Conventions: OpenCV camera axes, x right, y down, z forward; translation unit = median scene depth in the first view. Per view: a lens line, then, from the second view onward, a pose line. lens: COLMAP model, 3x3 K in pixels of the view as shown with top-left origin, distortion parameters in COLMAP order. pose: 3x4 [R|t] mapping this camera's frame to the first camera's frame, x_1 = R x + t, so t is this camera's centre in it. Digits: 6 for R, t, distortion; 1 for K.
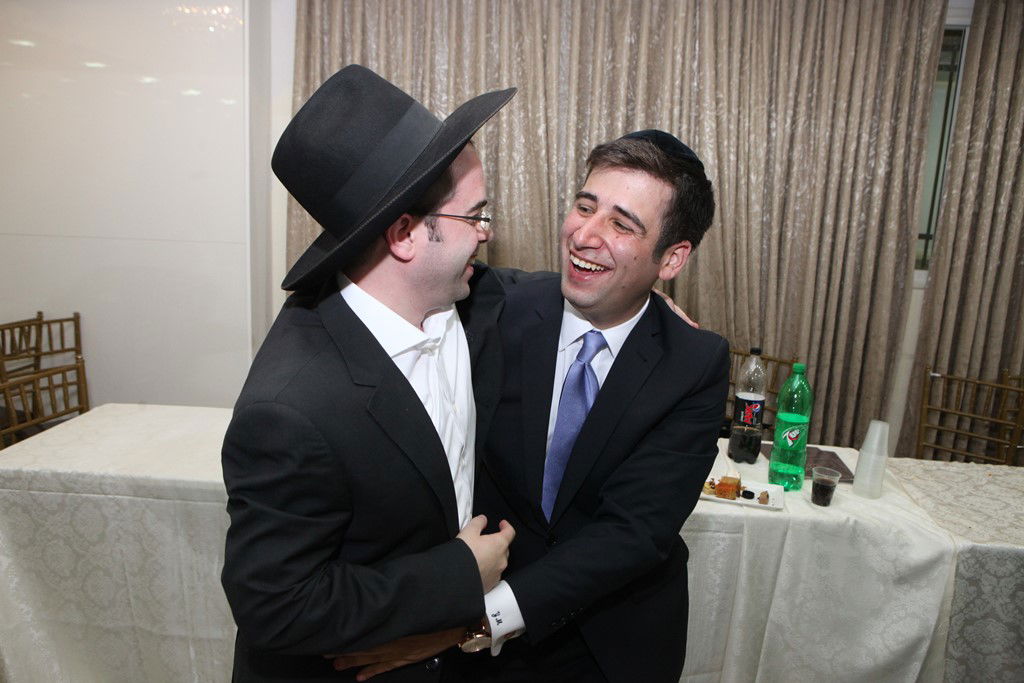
lens RADIAL K [[740.8, 0, 514.0], [0, 740.8, 337.0], [0, 0, 1]] dist [0.005321, 0.004577]
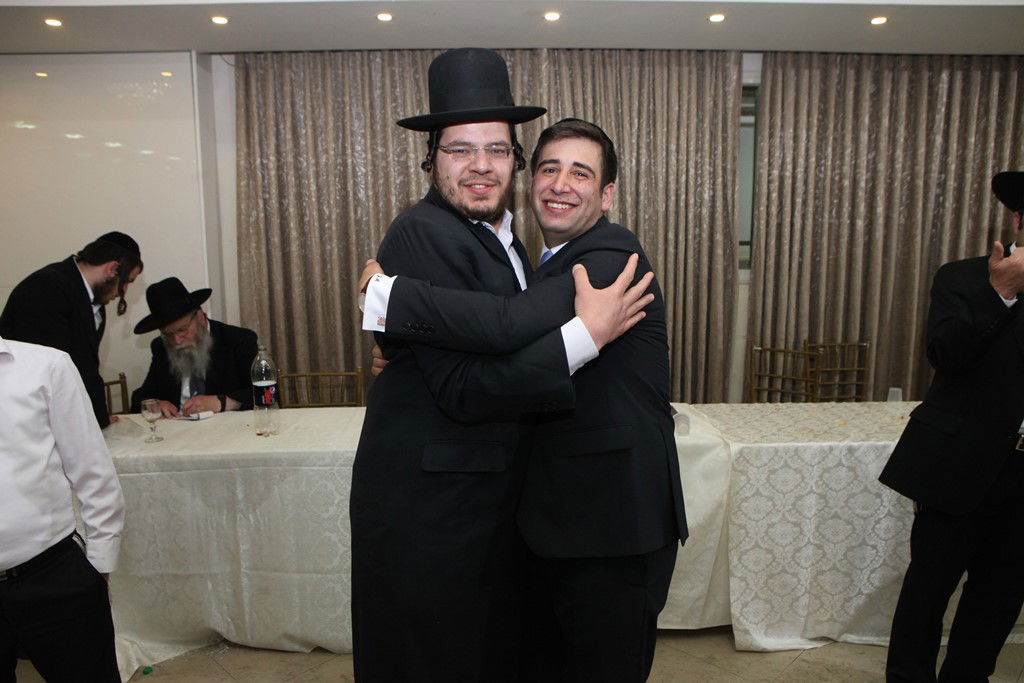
lens RADIAL K [[786.9, 0, 509.1], [0, 786.9, 345.5], [0, 0, 1]] dist [-0.037890, -0.000142]
pose [[0.993743, -0.072906, 0.084620, 0.015533], [0.074807, 0.997007, -0.019510, 0.038910], [-0.082944, 0.025718, 0.996222, -0.331981]]
